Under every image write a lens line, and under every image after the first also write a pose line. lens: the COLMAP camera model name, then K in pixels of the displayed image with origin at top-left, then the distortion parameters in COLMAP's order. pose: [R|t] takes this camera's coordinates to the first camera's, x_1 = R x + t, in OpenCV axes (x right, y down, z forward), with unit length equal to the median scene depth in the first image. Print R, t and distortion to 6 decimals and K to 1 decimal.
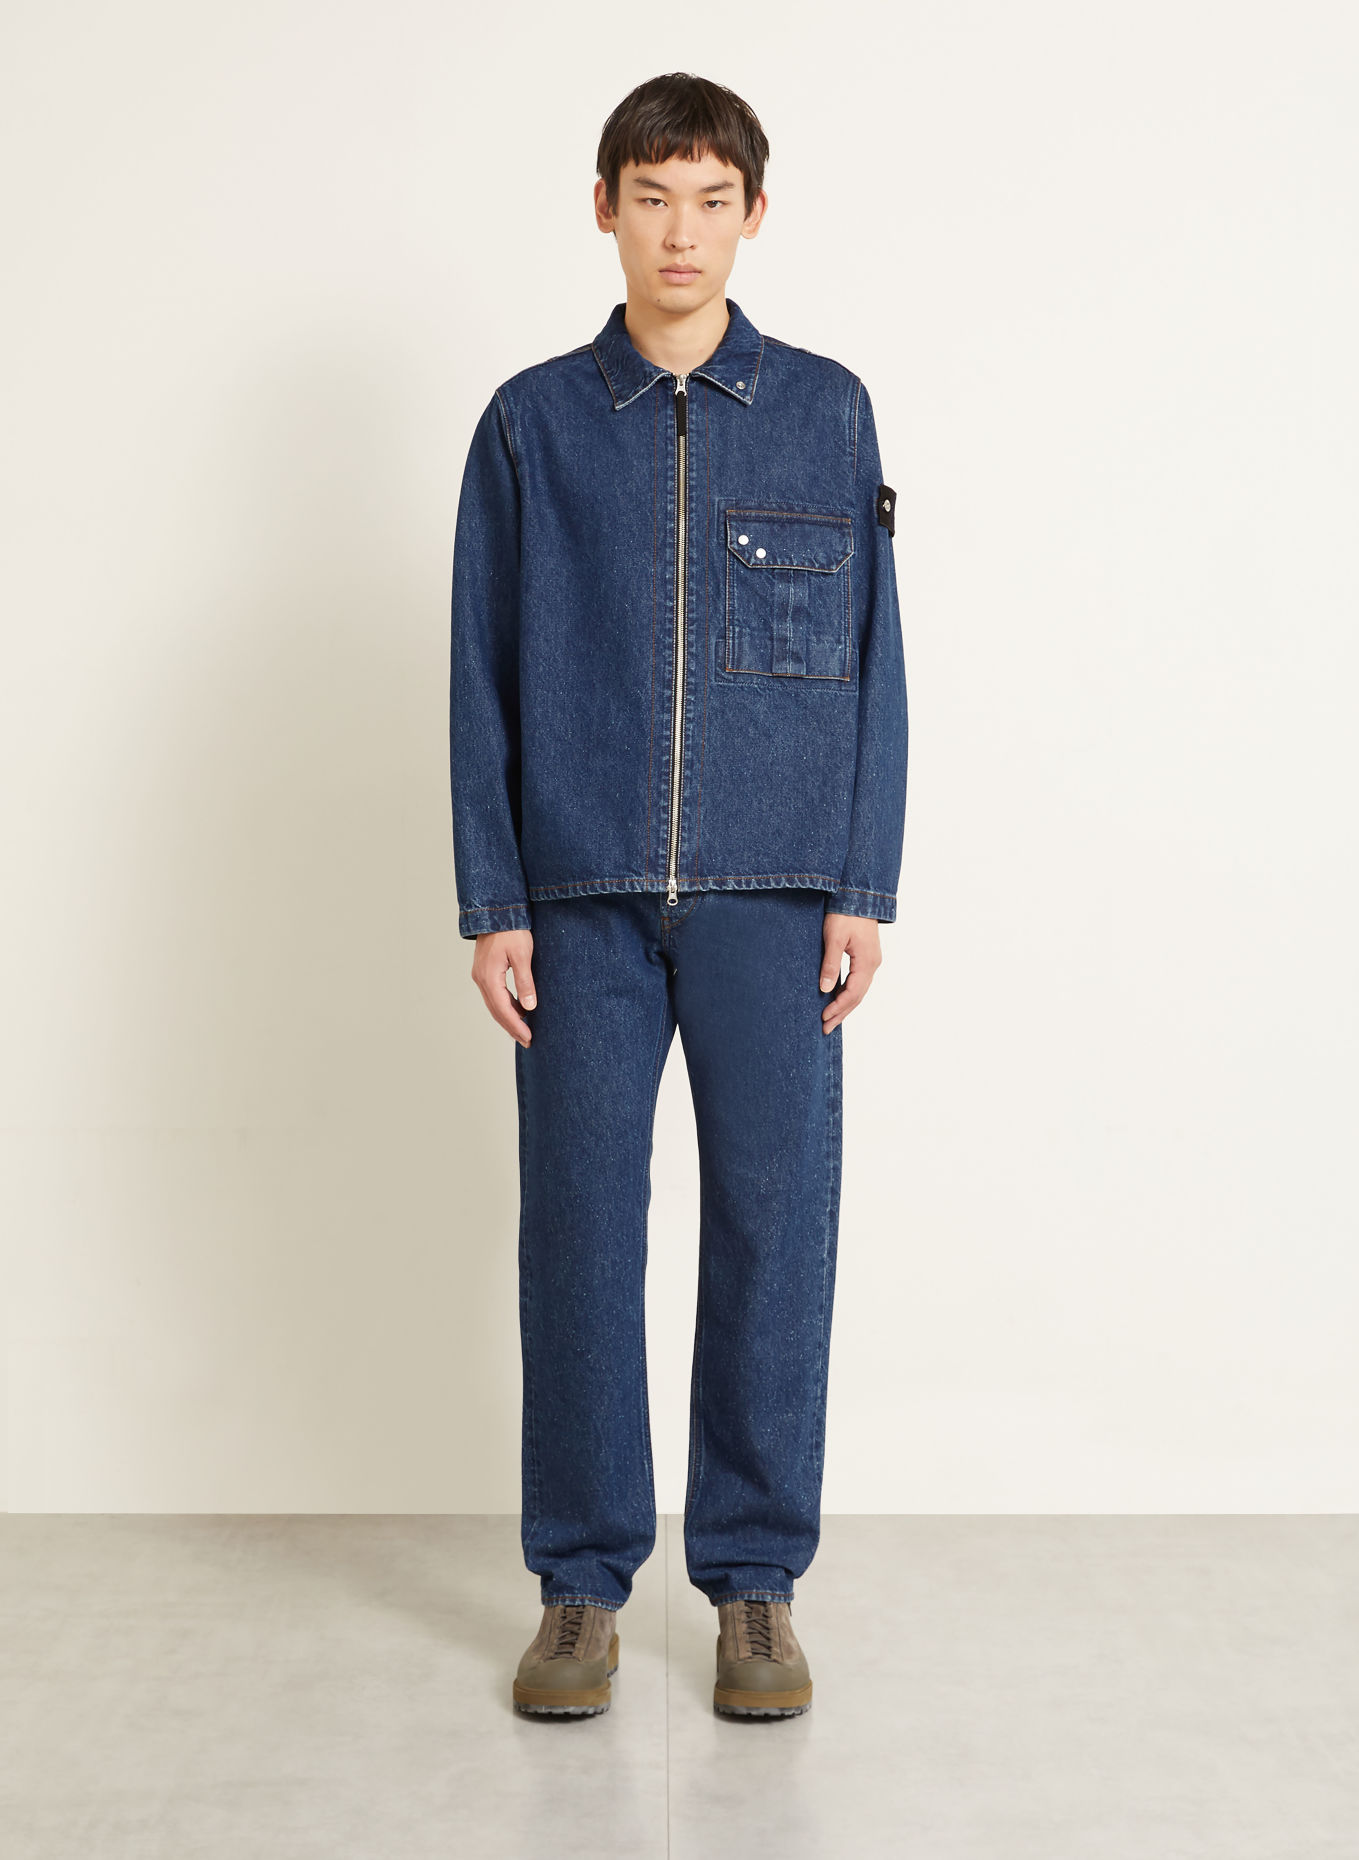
lens RADIAL K [[3142.3, 0, 681.1], [0, 3142.3, 862.2], [0, 0, 1]] dist [-0.379293, 1.636203]
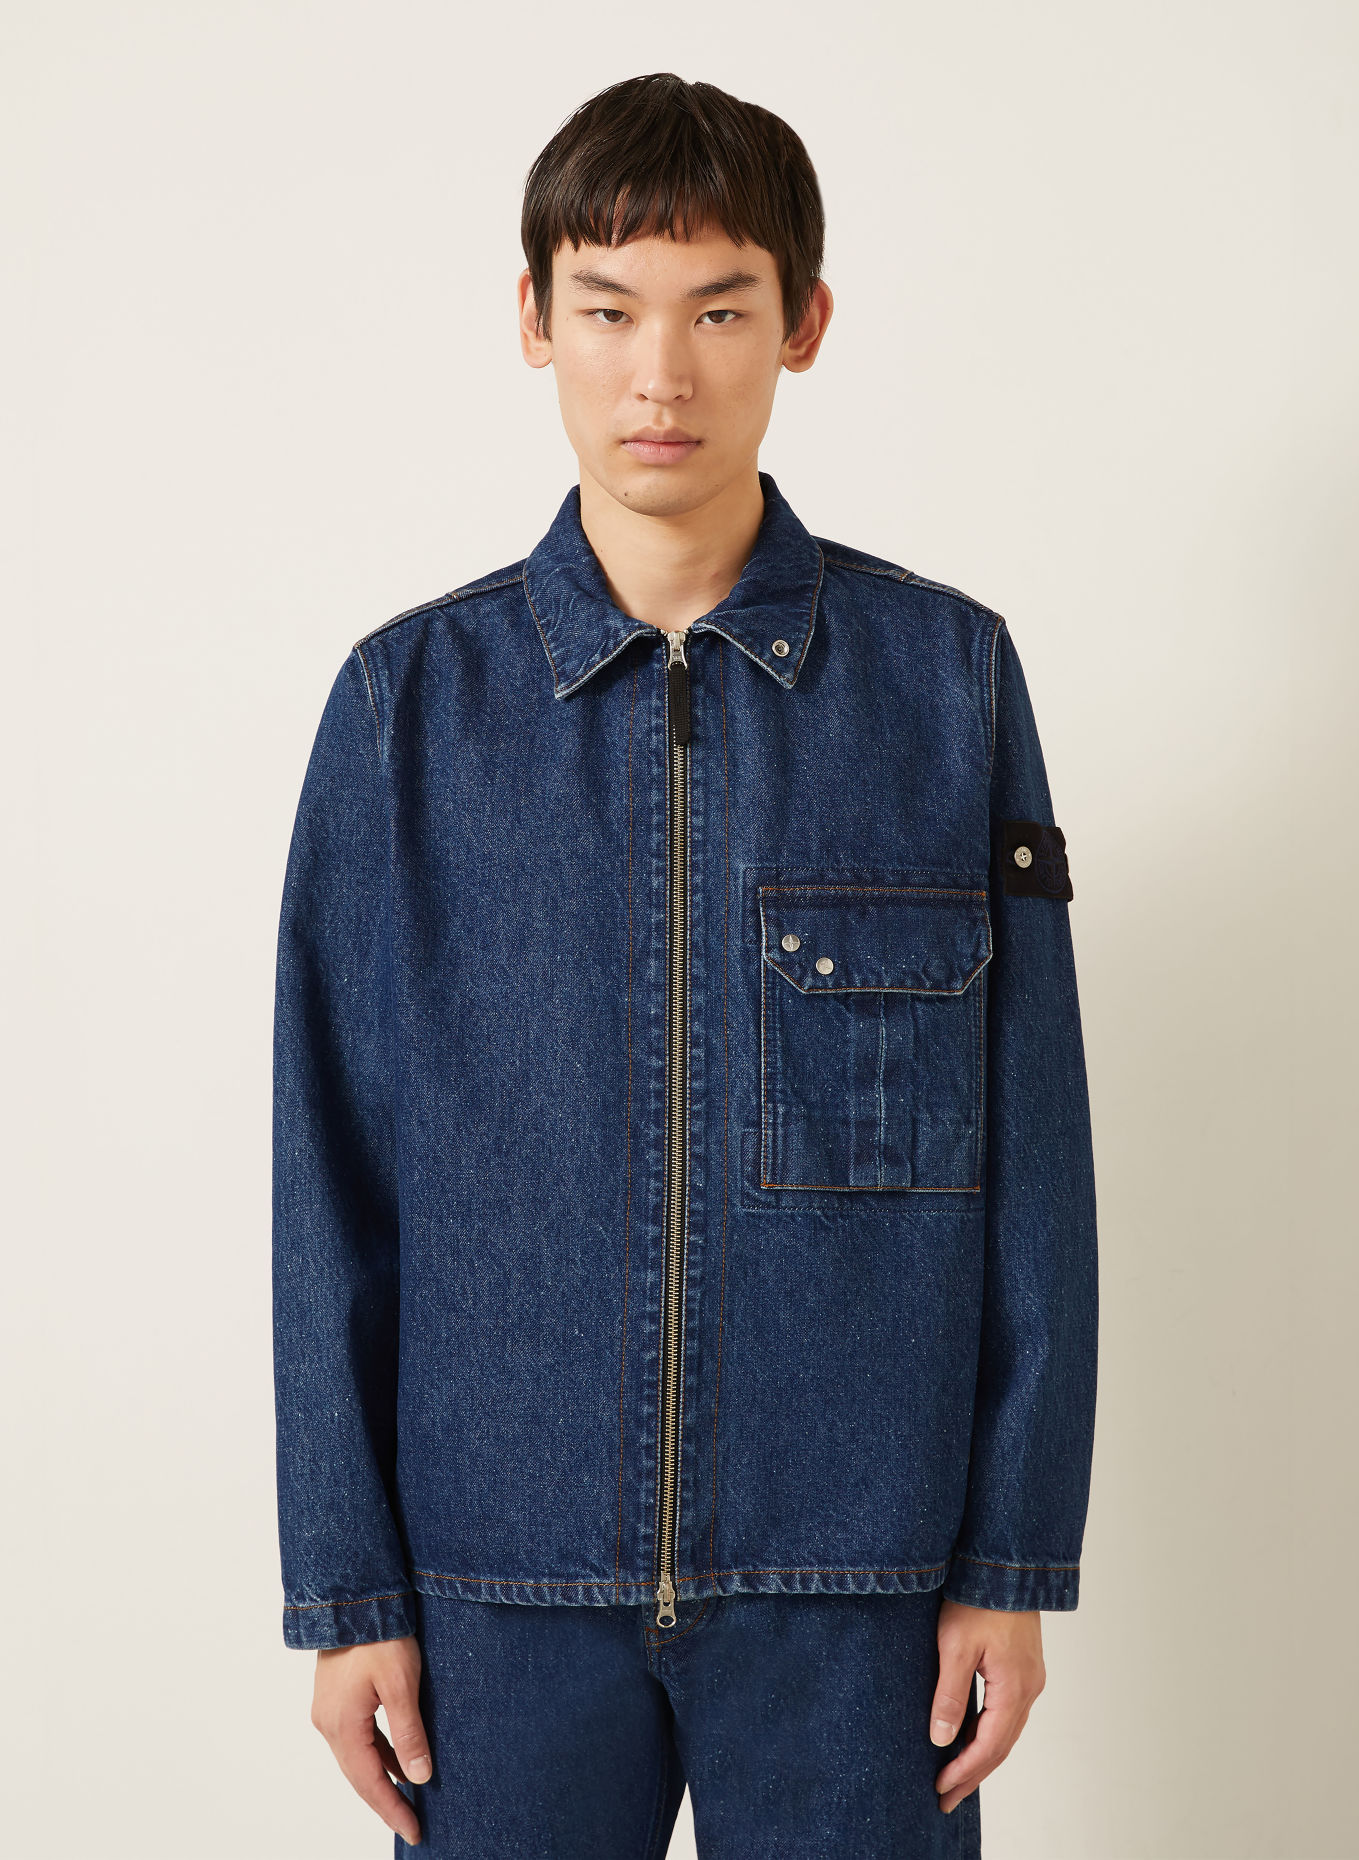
lens RADIAL K [[3454.6, 0, 679.5], [0, 3454.6, 930.0], [0, 0, 1]] dist [-0.161315, 0.010073]
pose [[0.999799, -0.010834, -0.016884, 0.010766], [0.010410, 0.999633, -0.025010, -0.090427], [0.017149, 0.024830, 0.999545, 0.402037]]
